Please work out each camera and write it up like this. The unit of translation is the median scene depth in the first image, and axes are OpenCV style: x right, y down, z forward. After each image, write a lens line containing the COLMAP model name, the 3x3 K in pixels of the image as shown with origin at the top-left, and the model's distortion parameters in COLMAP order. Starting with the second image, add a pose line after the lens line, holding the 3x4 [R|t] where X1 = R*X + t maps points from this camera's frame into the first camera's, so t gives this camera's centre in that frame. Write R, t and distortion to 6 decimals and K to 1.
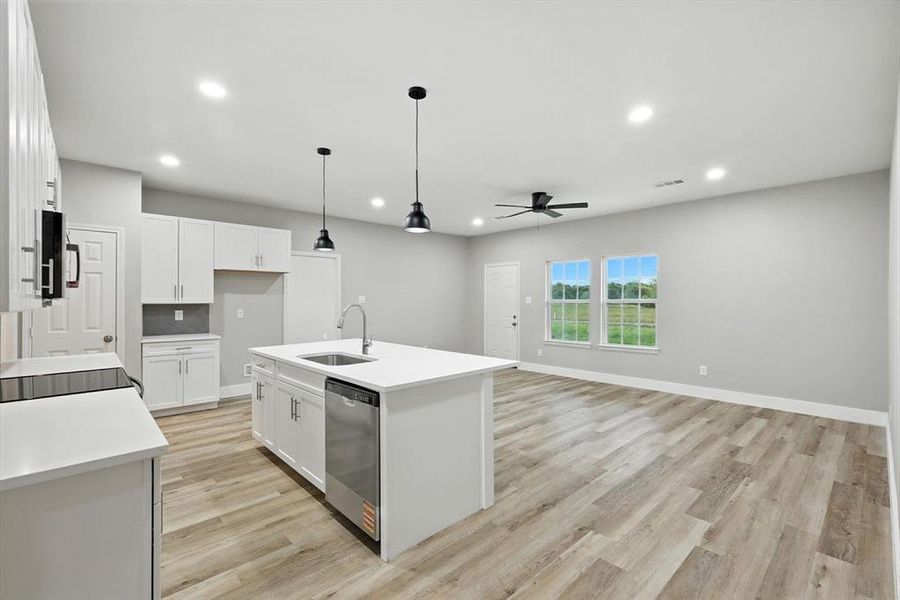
lens RADIAL K [[399.2, 0, 452.8], [0, 399.2, 296.7], [0, 0, 1]] dist [0.001899, 0.000204]
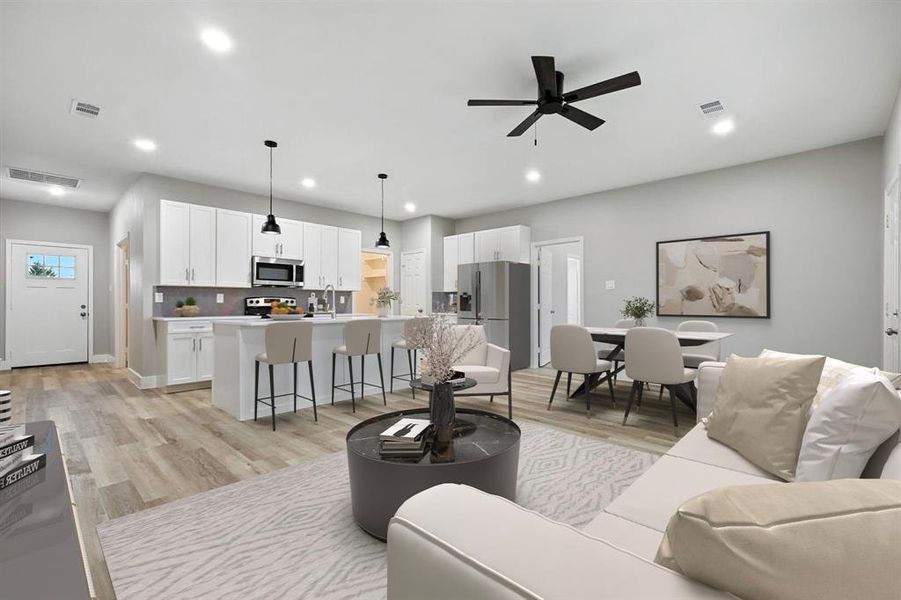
lens RADIAL K [[393.5, 0, 454.7], [0, 393.5, 301.2], [0, 0, 1]] dist [0.002602, -0.000093]
pose [[0.069048, -0.002662, -0.997610, 0.919175], [0.005391, 0.999983, -0.002295, 0.064018], [0.997599, -0.005219, 0.069061, 0.993490]]
